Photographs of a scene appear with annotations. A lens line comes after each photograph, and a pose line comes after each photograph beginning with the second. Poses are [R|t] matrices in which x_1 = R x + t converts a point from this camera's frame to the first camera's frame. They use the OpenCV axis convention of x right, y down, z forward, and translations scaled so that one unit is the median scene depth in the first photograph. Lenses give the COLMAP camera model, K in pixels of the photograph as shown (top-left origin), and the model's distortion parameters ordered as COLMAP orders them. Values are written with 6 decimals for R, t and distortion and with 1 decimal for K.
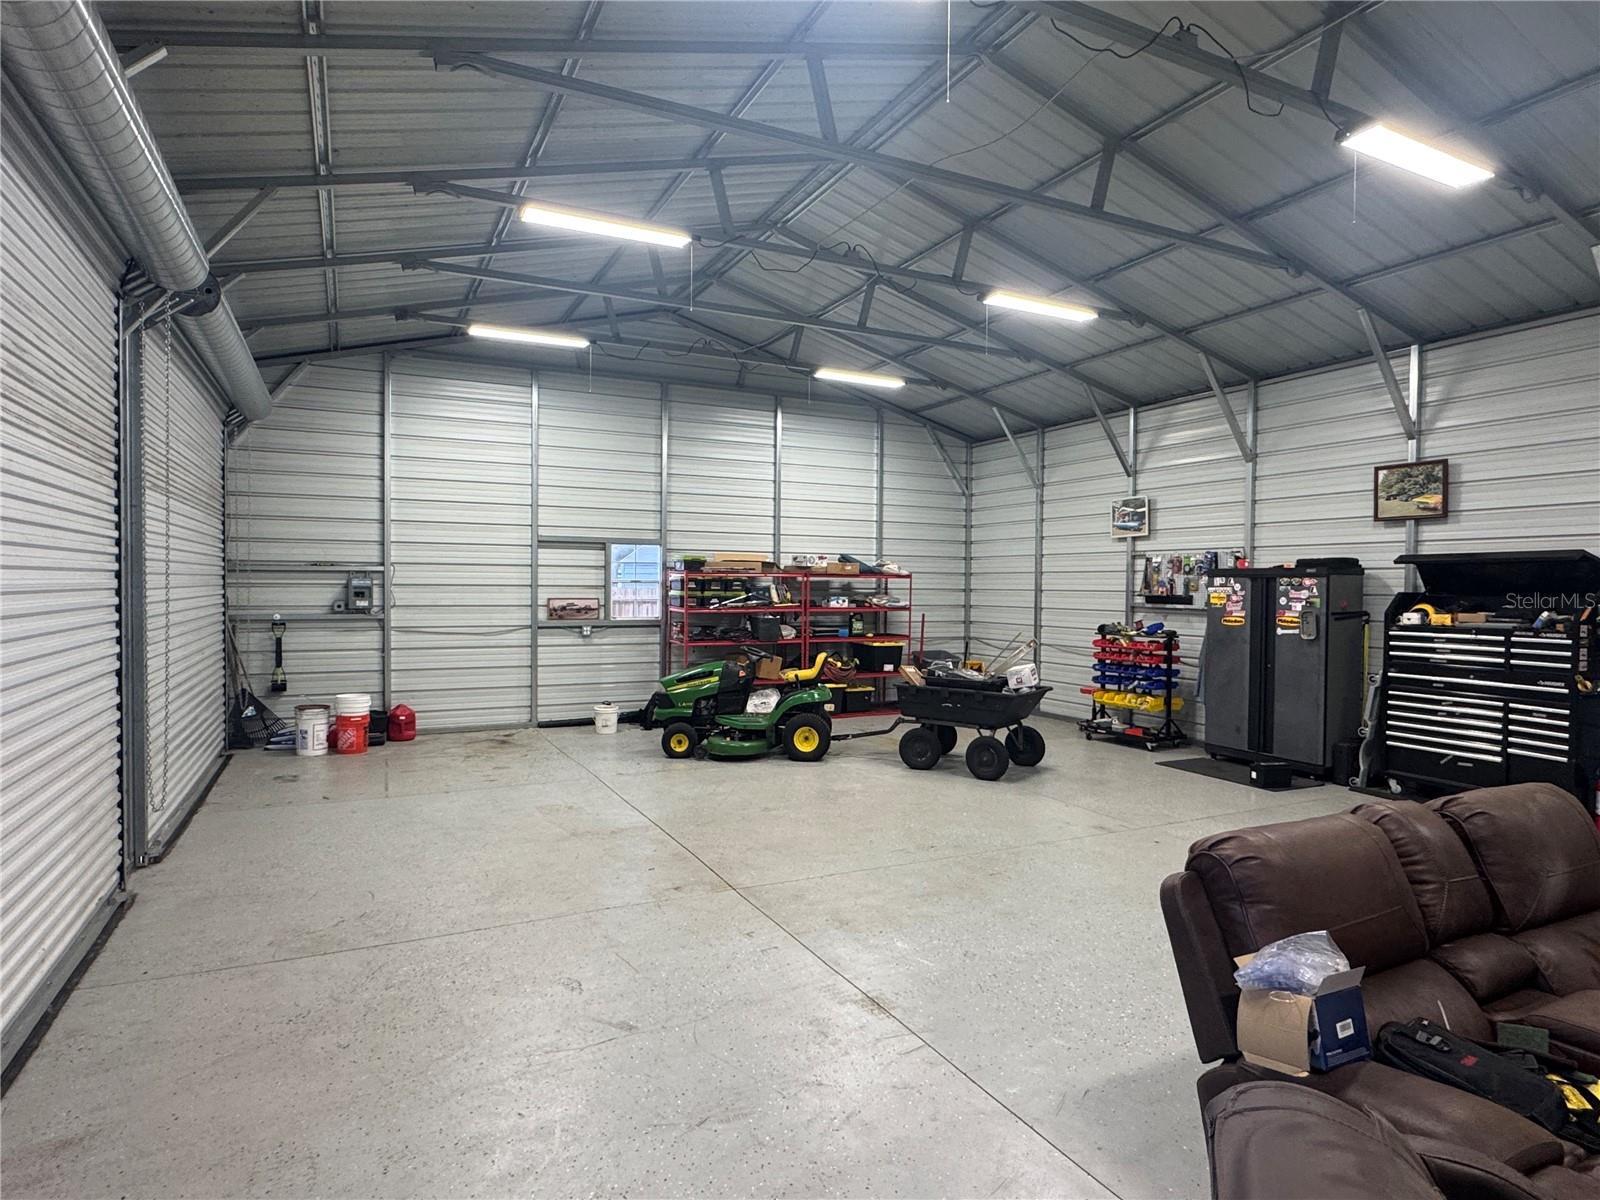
lens RADIAL K [[898.2, 0, 800.0], [0, 898.2, 600.0], [0, 0, 1]] dist [-0.003657, 0.001913]
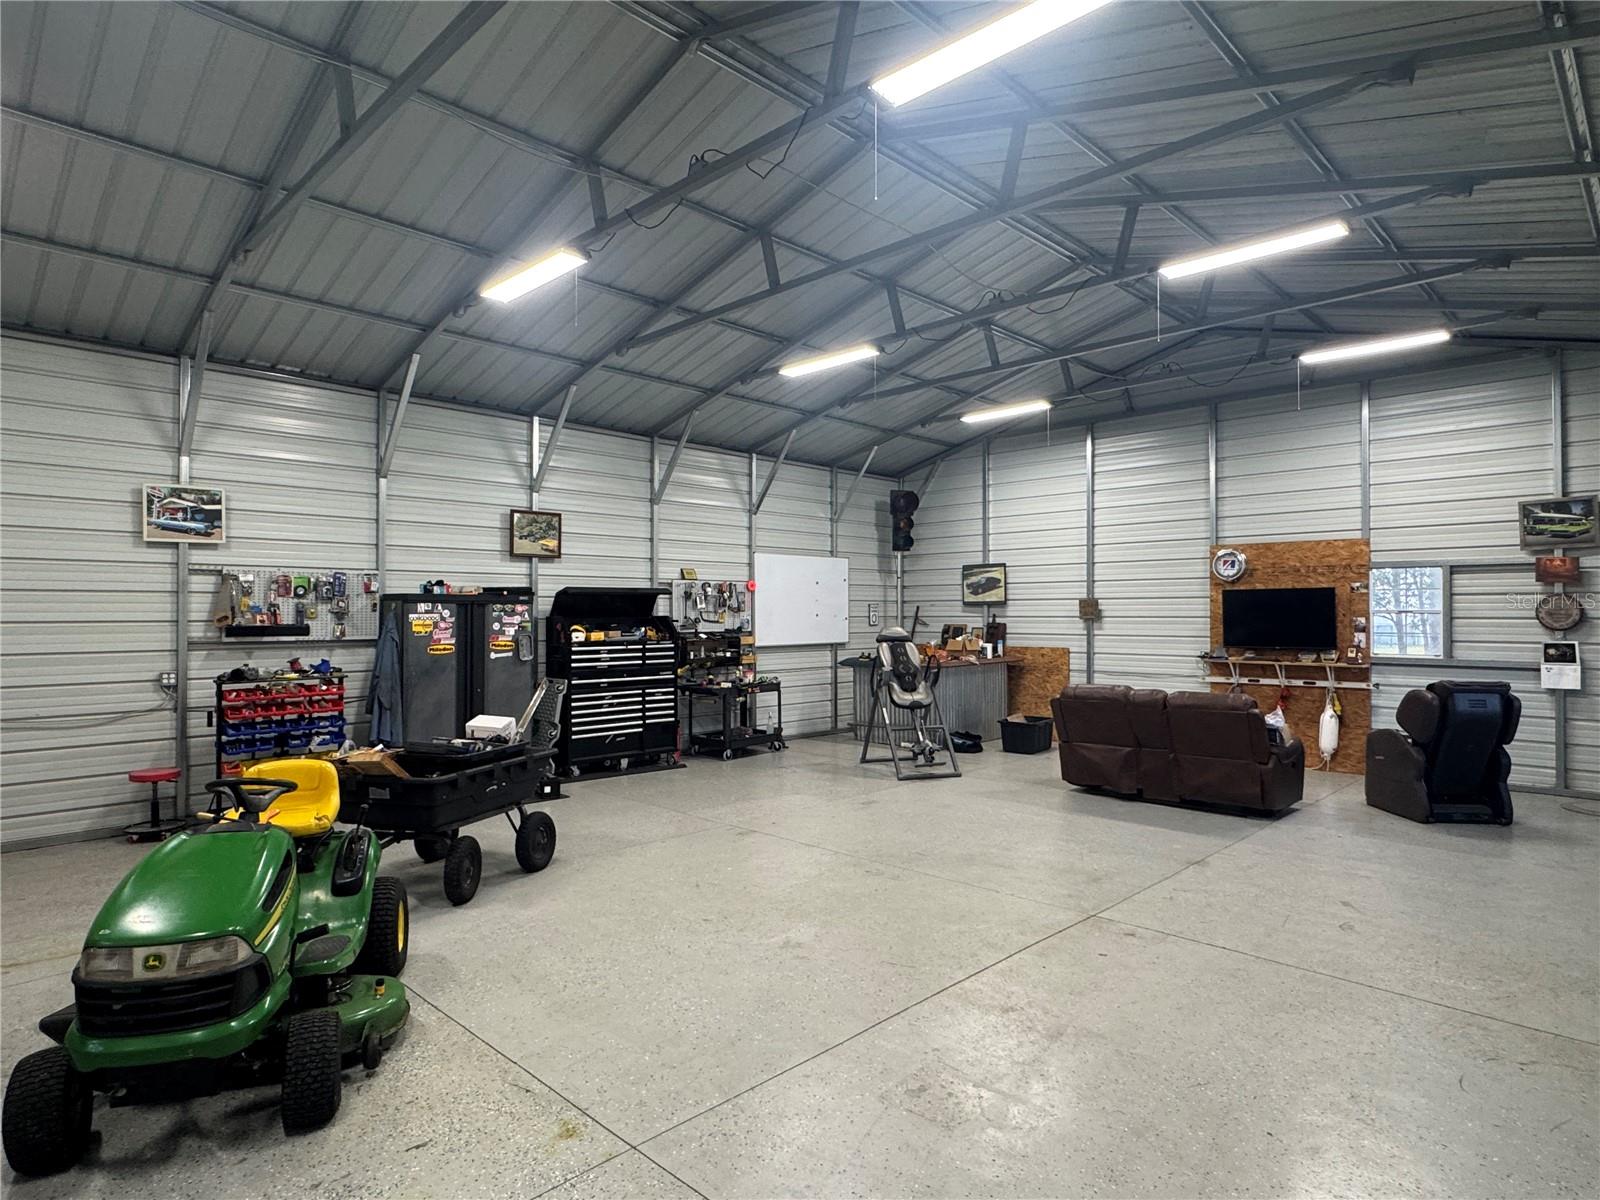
lens RADIAL K [[898.2, 0, 800.0], [0, 898.2, 600.0], [0, 0, 1]] dist [-0.003657, 0.001913]
pose [[-0.324158, 0.004238, 0.945993, -0.588981], [0.014220, 0.999899, 0.000393, -0.025991], [-0.945896, 0.013579, -0.324186, 1.038794]]
